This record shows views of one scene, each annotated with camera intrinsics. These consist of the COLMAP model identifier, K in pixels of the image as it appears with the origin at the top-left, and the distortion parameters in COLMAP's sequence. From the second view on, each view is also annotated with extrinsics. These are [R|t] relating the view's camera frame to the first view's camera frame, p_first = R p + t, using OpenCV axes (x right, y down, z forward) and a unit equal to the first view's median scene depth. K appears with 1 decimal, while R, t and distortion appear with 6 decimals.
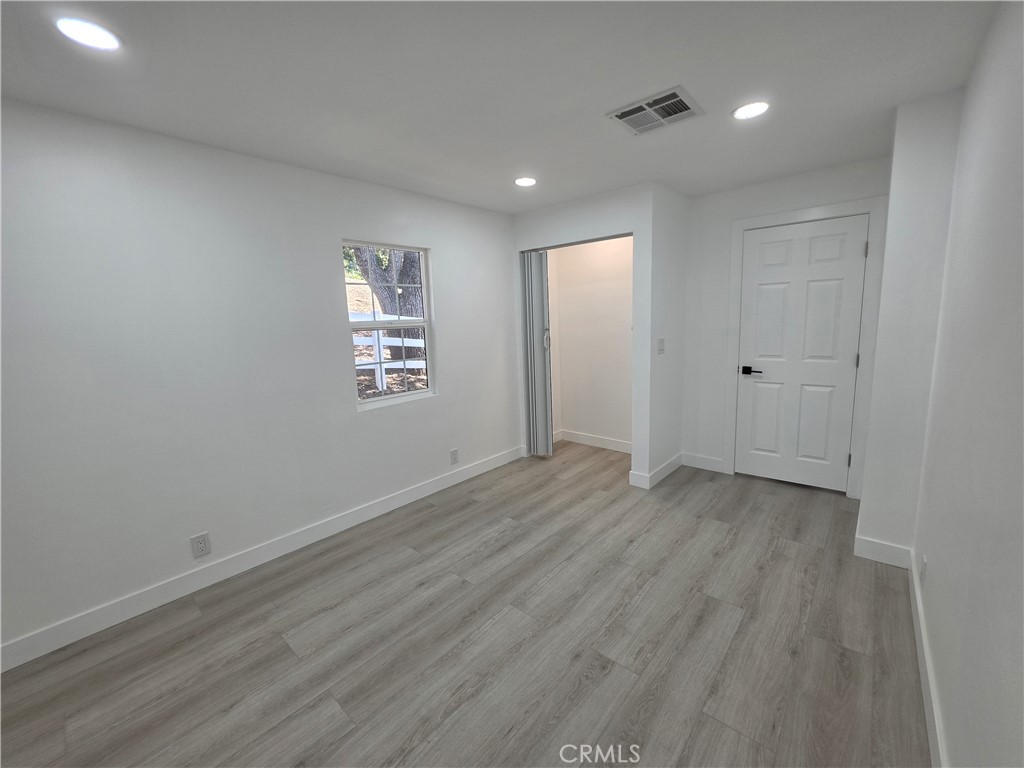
lens RADIAL K [[410.0, 0, 511.6], [0, 410.0, 377.3], [0, 0, 1]] dist [0.001189, 0.000725]
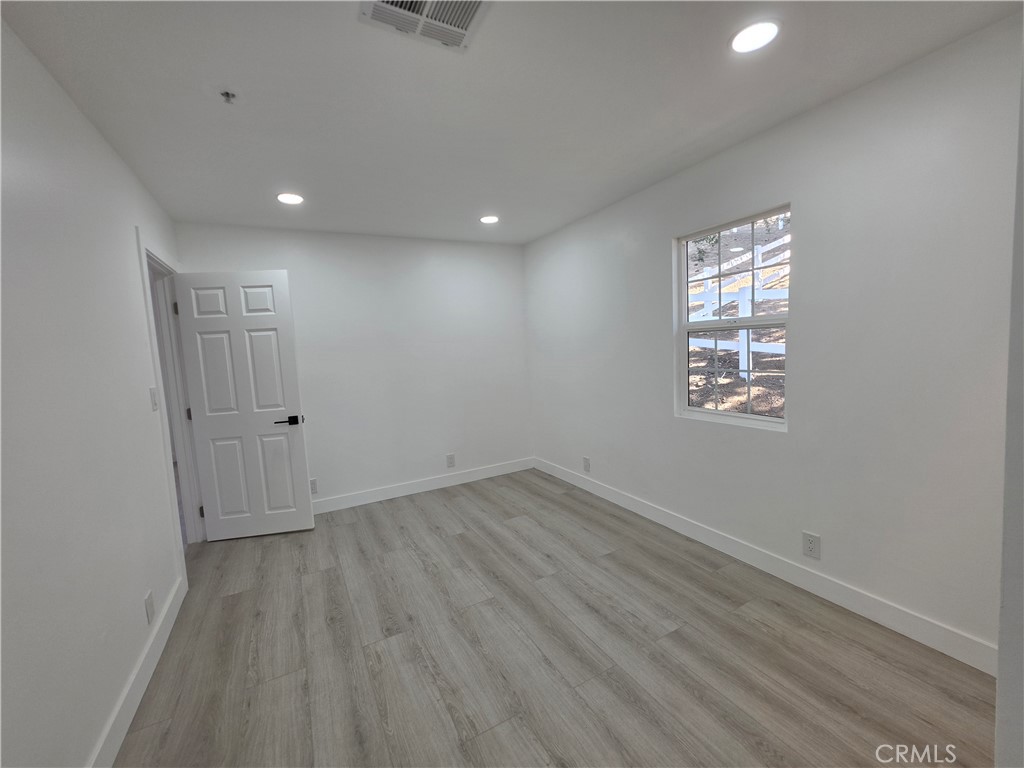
lens RADIAL K [[410.0, 0, 511.6], [0, 410.0, 377.3], [0, 0, 1]] dist [0.001189, 0.000725]
pose [[-0.329592, 0.127815, -0.935432, 0.883885], [-0.069181, 0.984861, 0.158944, -0.184370], [0.941585, 0.117101, -0.315760, 1.271562]]
